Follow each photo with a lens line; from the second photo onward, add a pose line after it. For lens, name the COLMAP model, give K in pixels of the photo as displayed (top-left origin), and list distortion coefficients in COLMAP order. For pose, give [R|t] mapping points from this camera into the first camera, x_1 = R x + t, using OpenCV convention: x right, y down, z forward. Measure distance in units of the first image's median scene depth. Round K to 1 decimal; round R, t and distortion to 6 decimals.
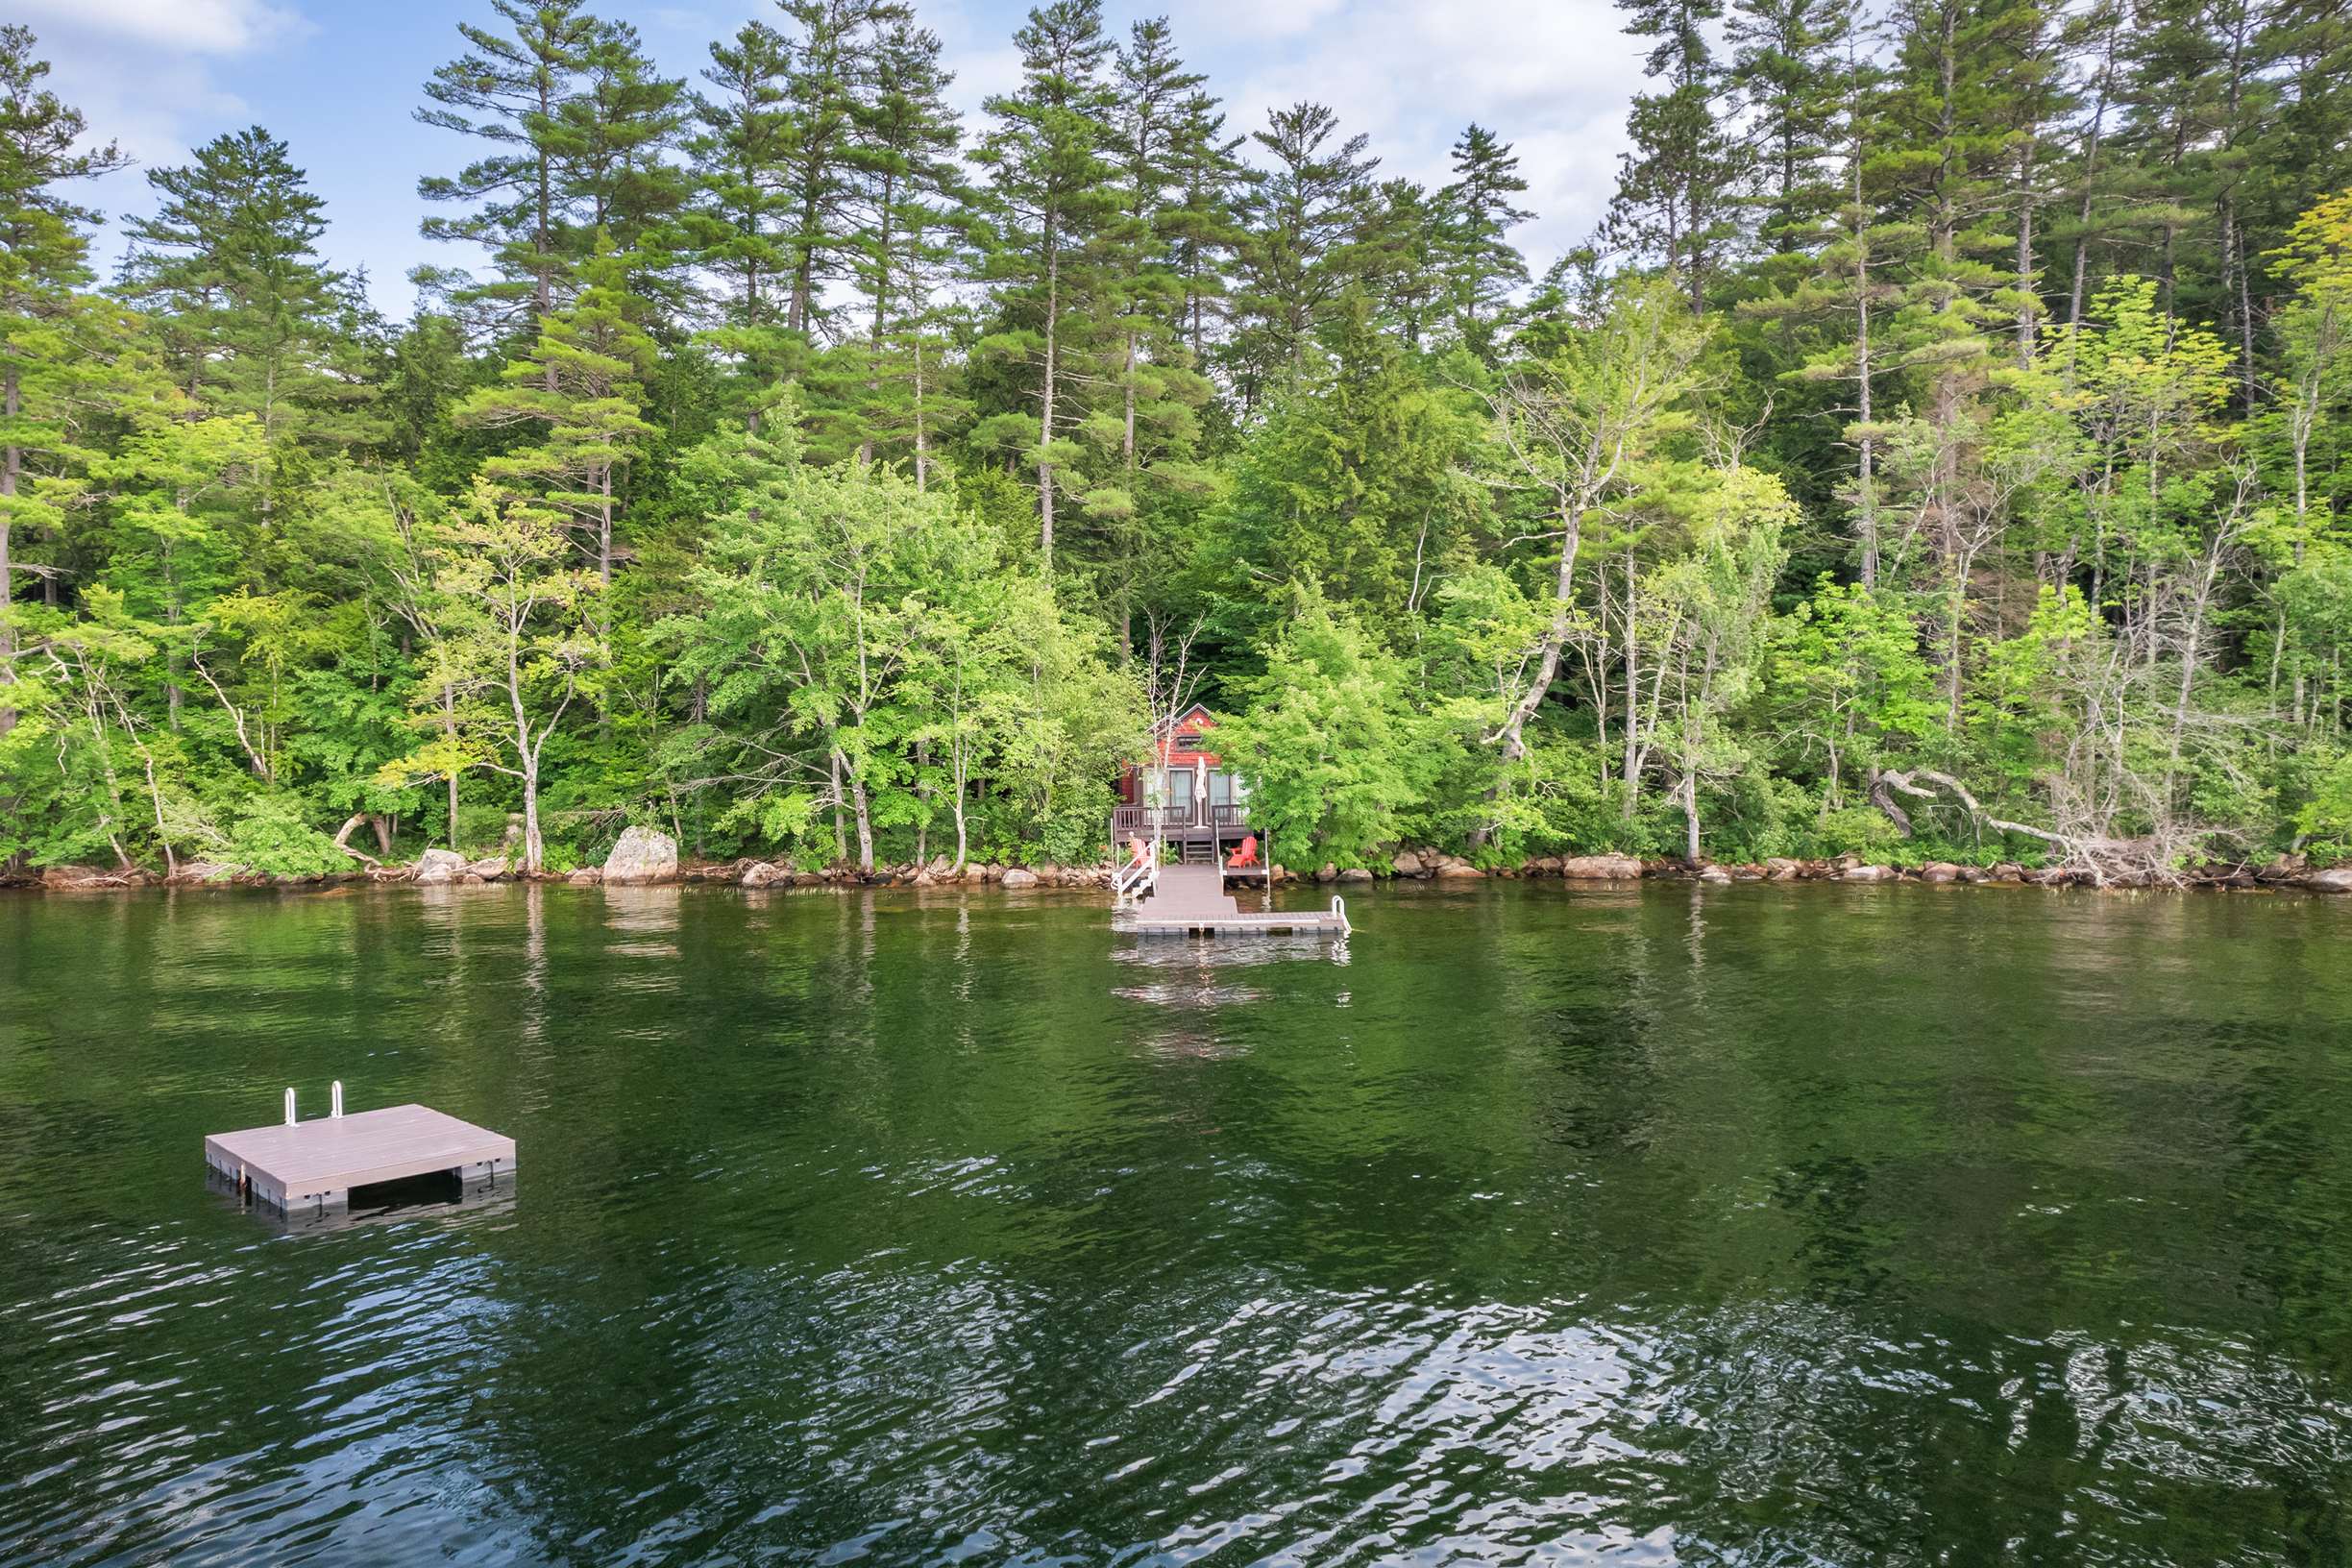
lens RADIAL K [[1640.5, 0, 1162.7], [0, 1640.5, 770.0], [0, 0, 1]] dist [-0.002741, 0.000397]
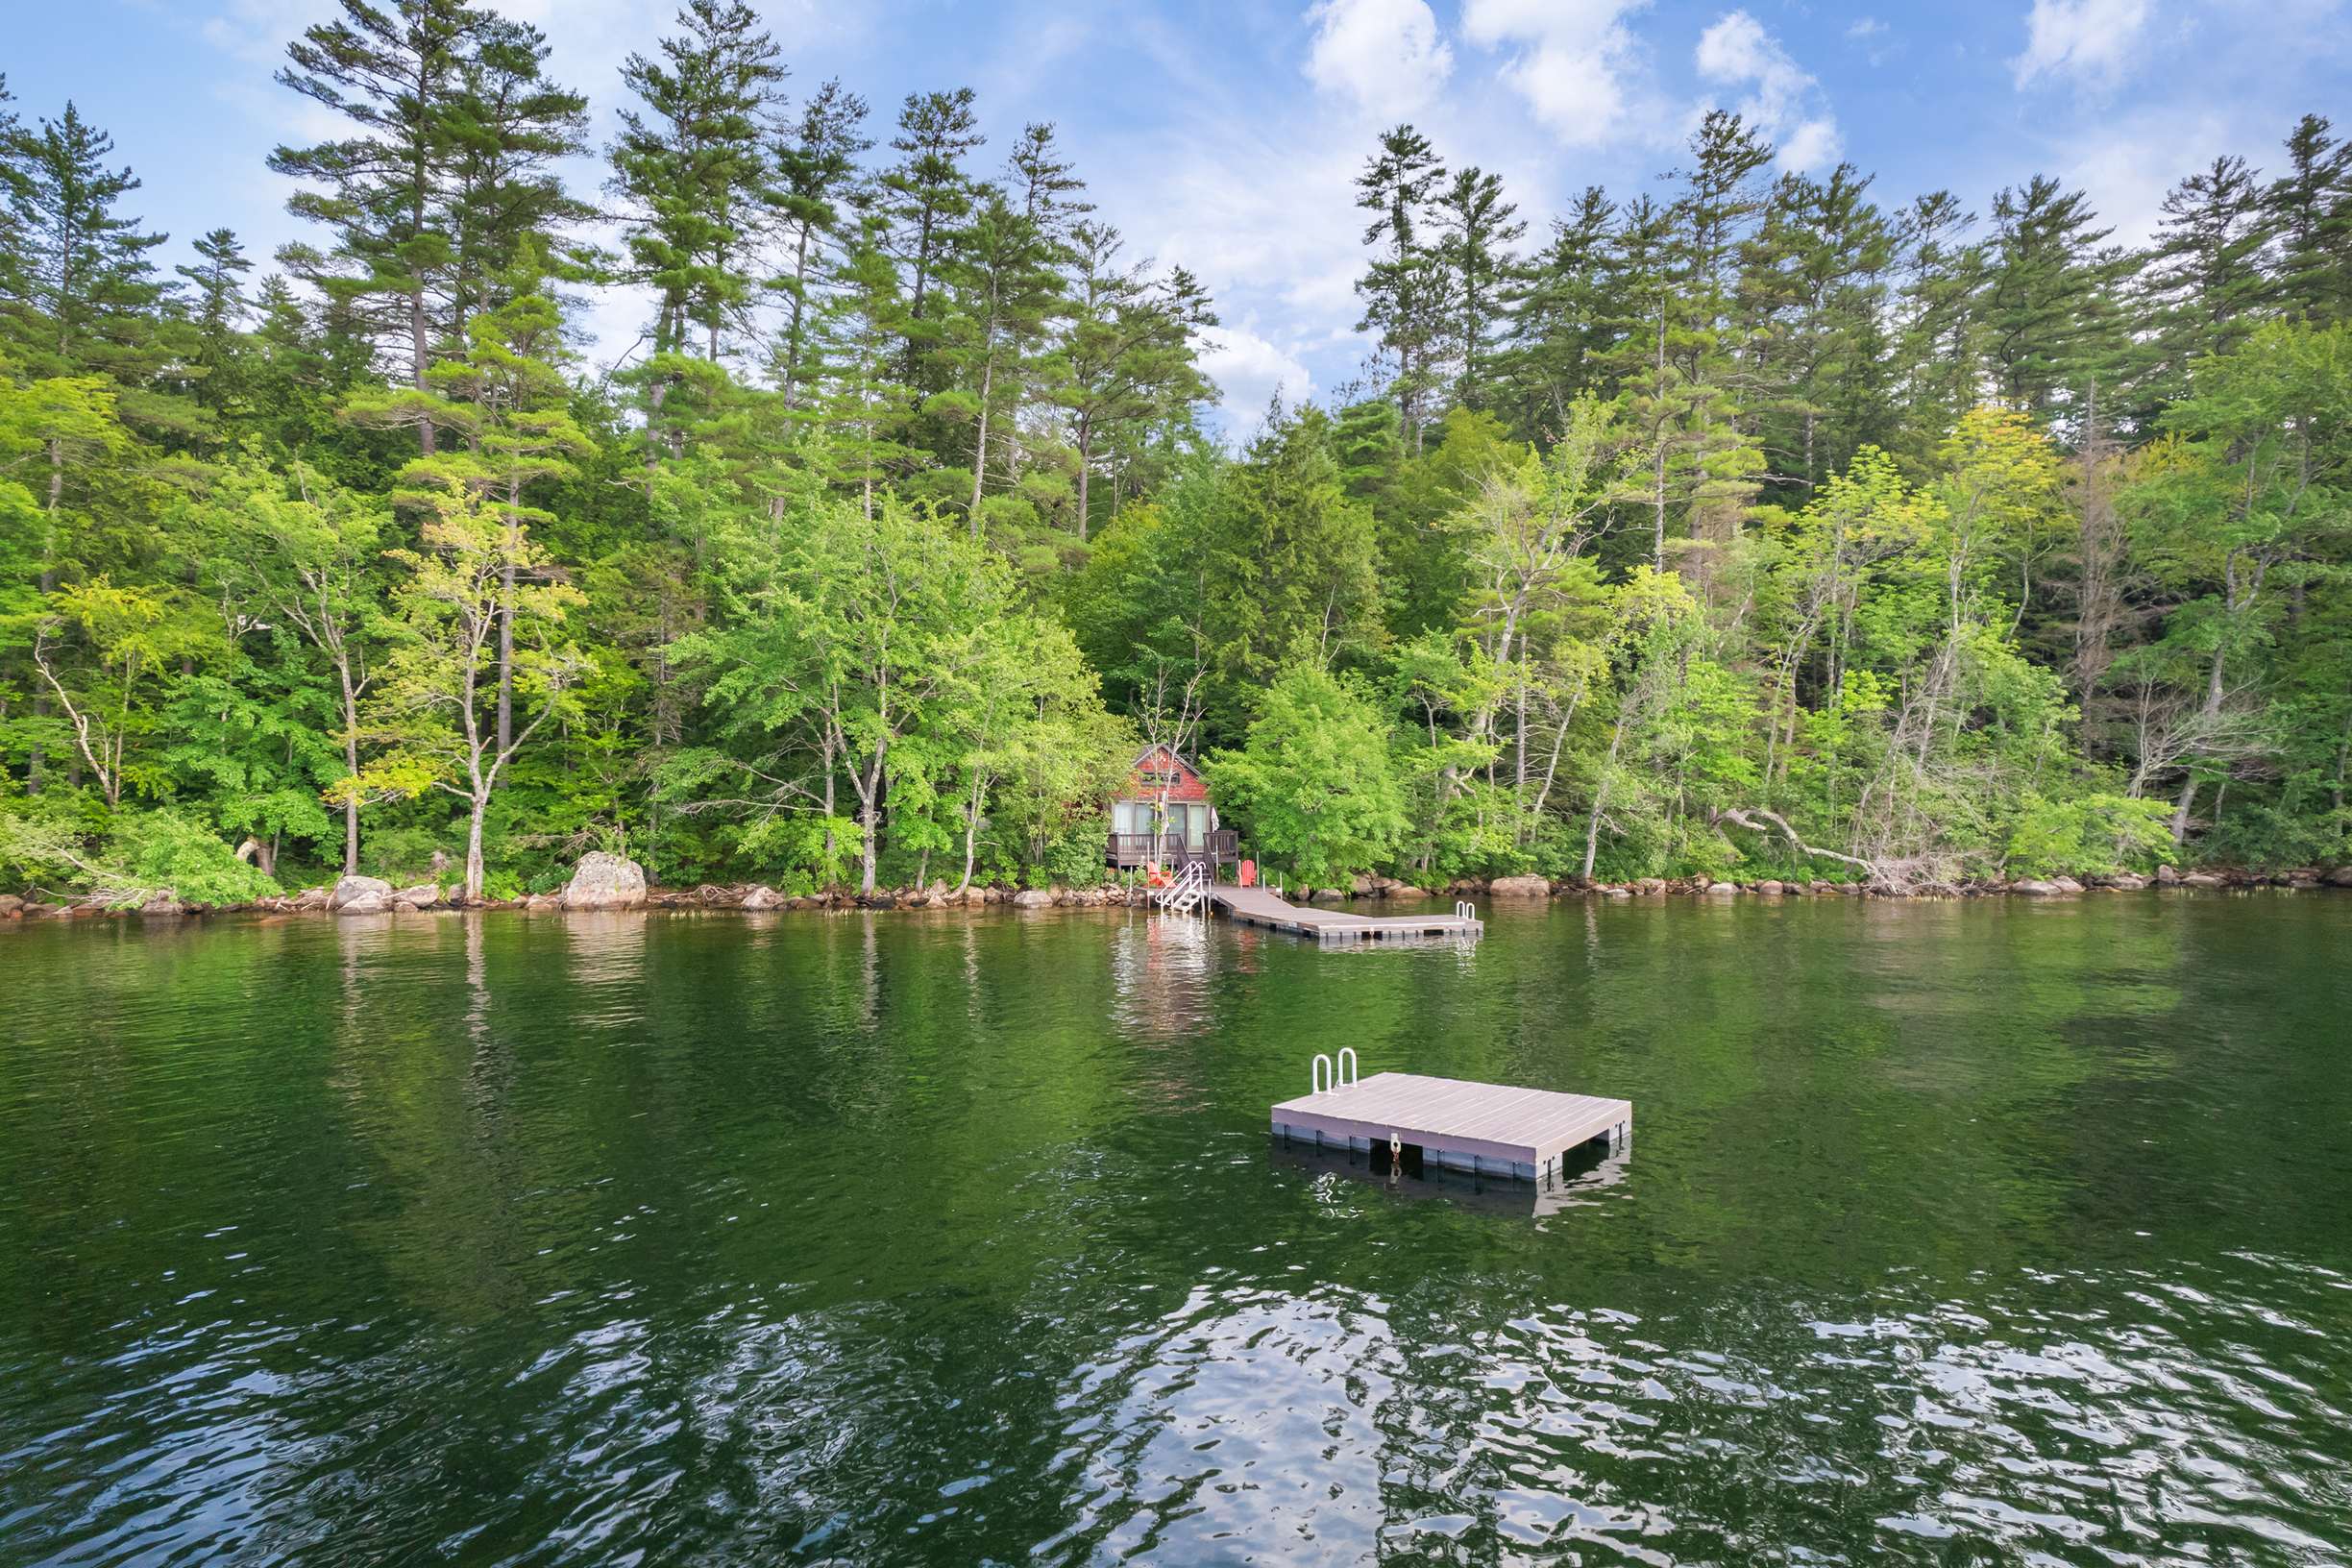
lens RADIAL K [[1439.3, 0, 1176.8], [0, 1439.3, 800.1], [0, 0, 1]] dist [0.026119, 0.002806]
pose [[0.938530, 0.017235, 0.344767, -0.319489], [-0.010540, 0.999718, -0.021283, 0.019934], [-0.345036, 0.016340, 0.938447, 0.082426]]
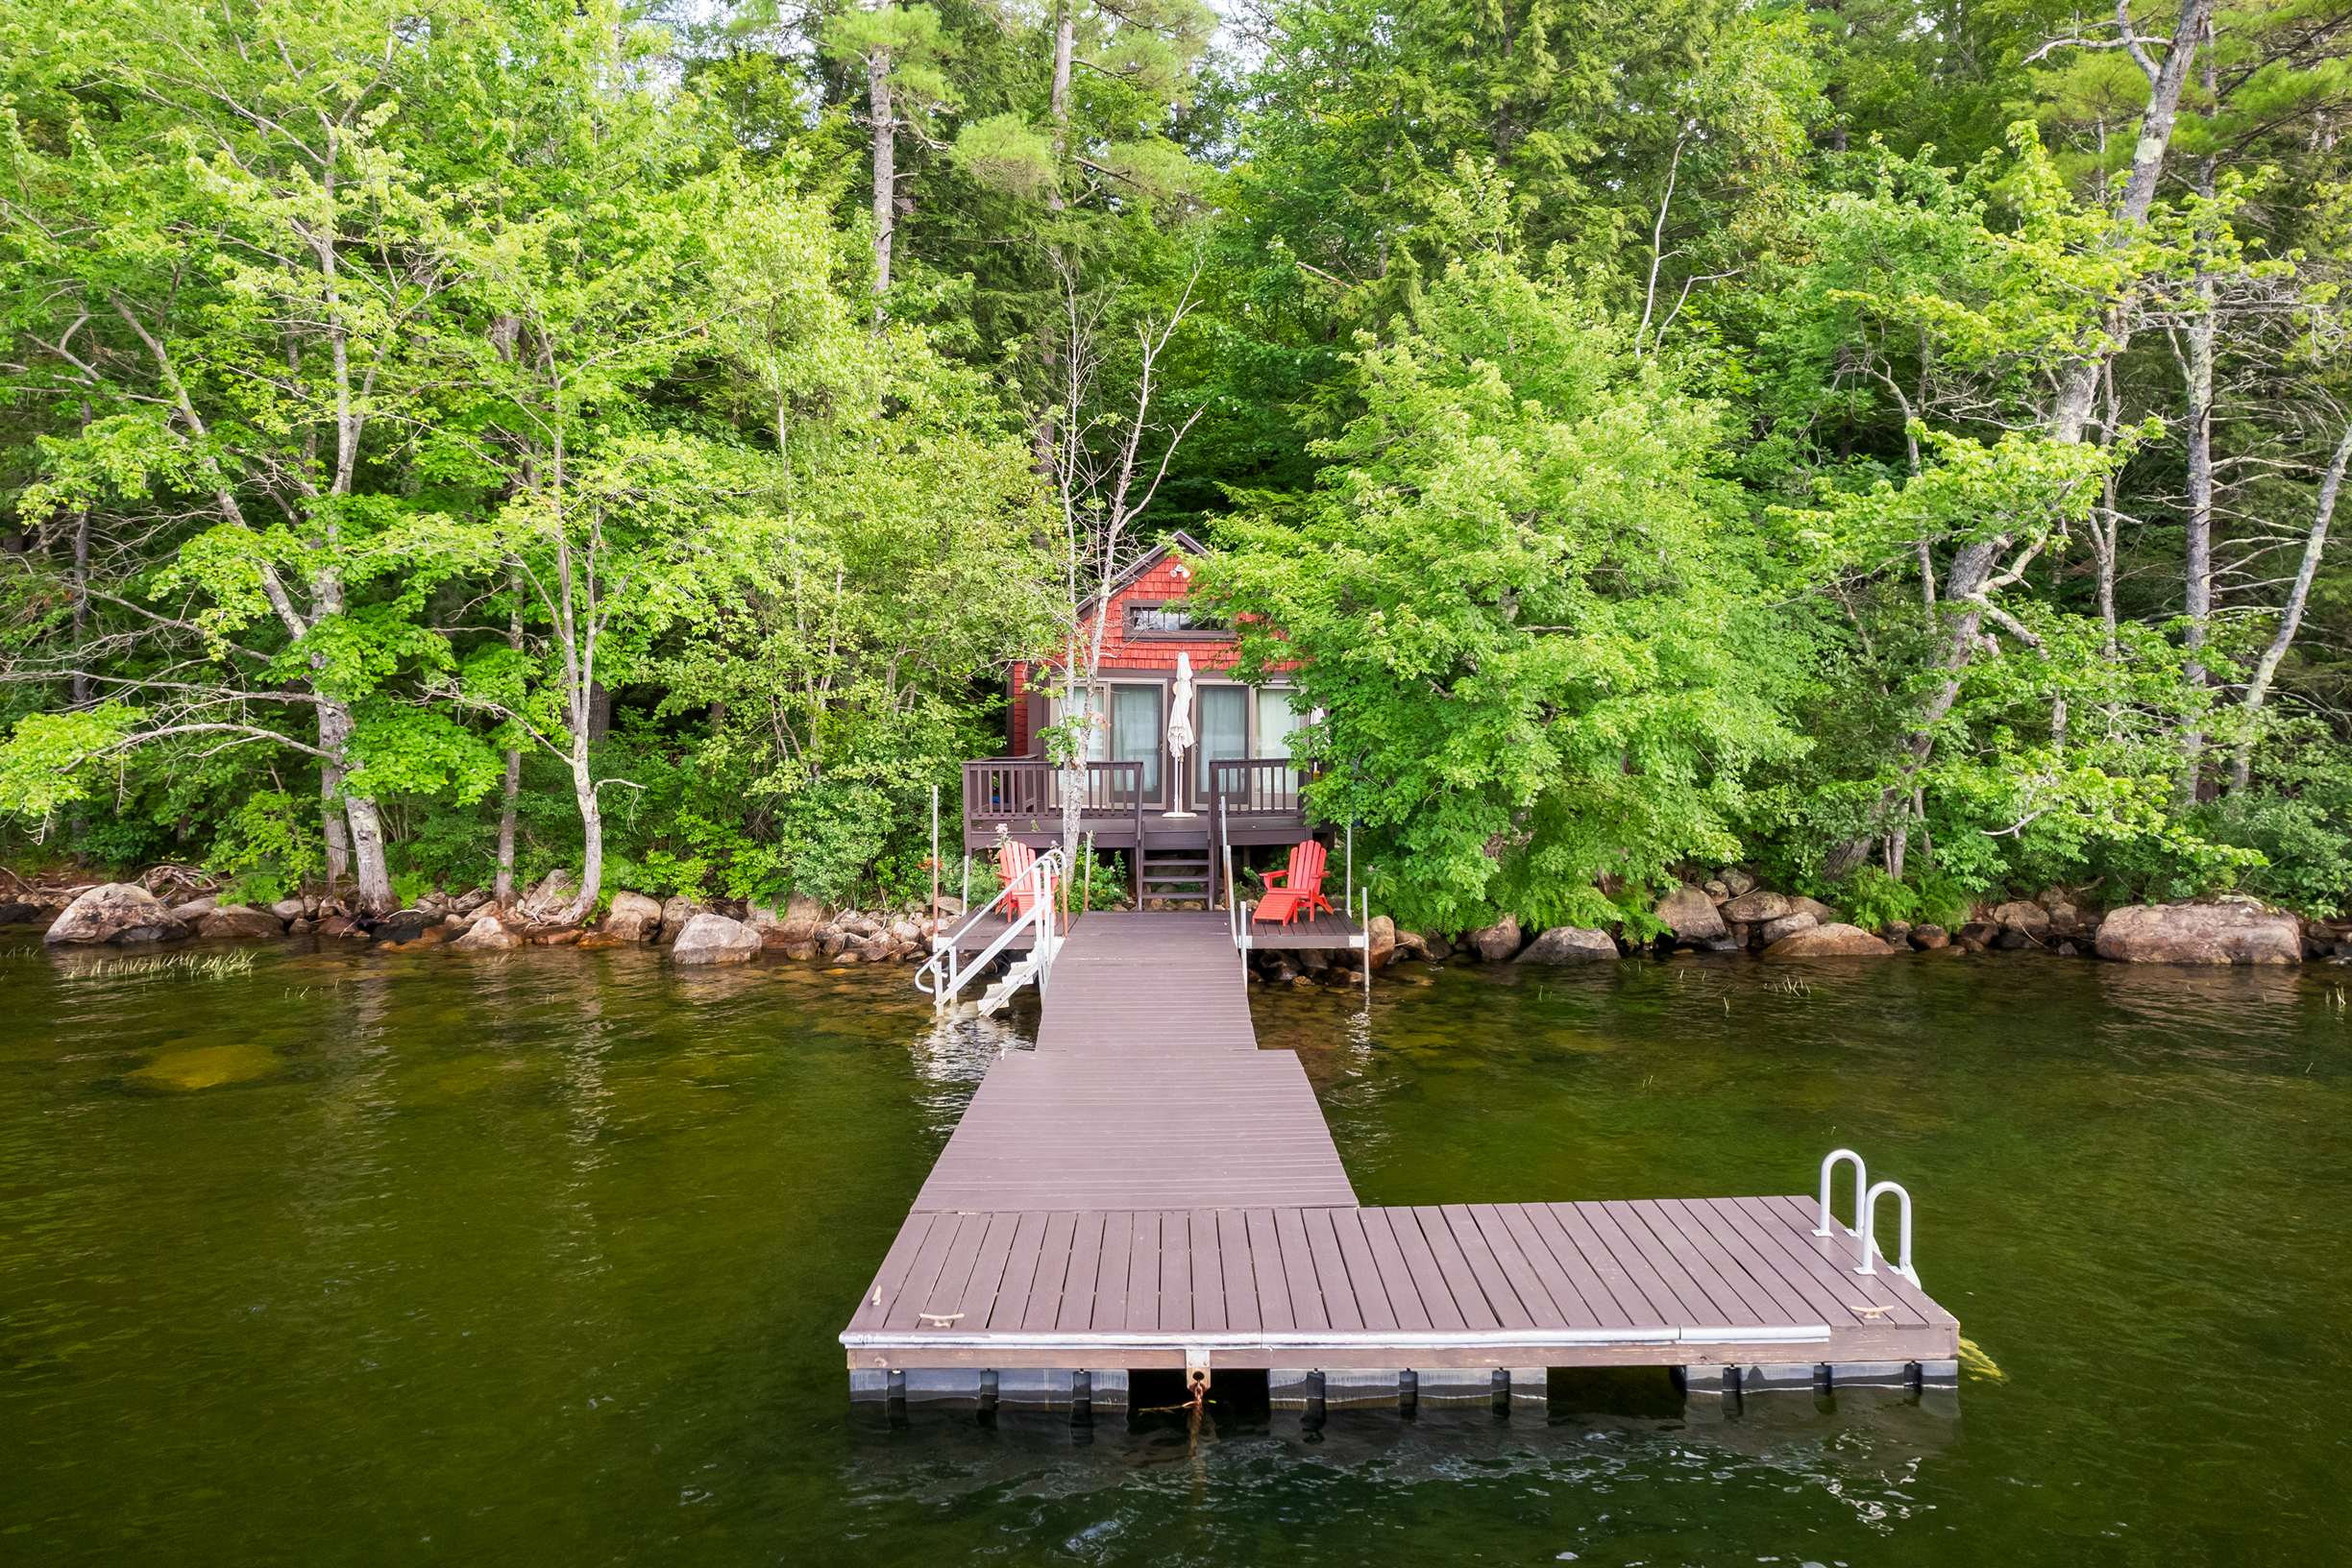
lens RADIAL K [[1640.5, 0, 1239.6], [0, 1640.5, 705.9], [0, 0, 1]] dist [-0.002741, 0.000397]
pose [[0.997691, 0.021377, 0.064457, 0.010856], [-0.019338, 0.999298, -0.032088, 0.020598], [-0.065098, 0.030768, 0.997404, 0.586538]]
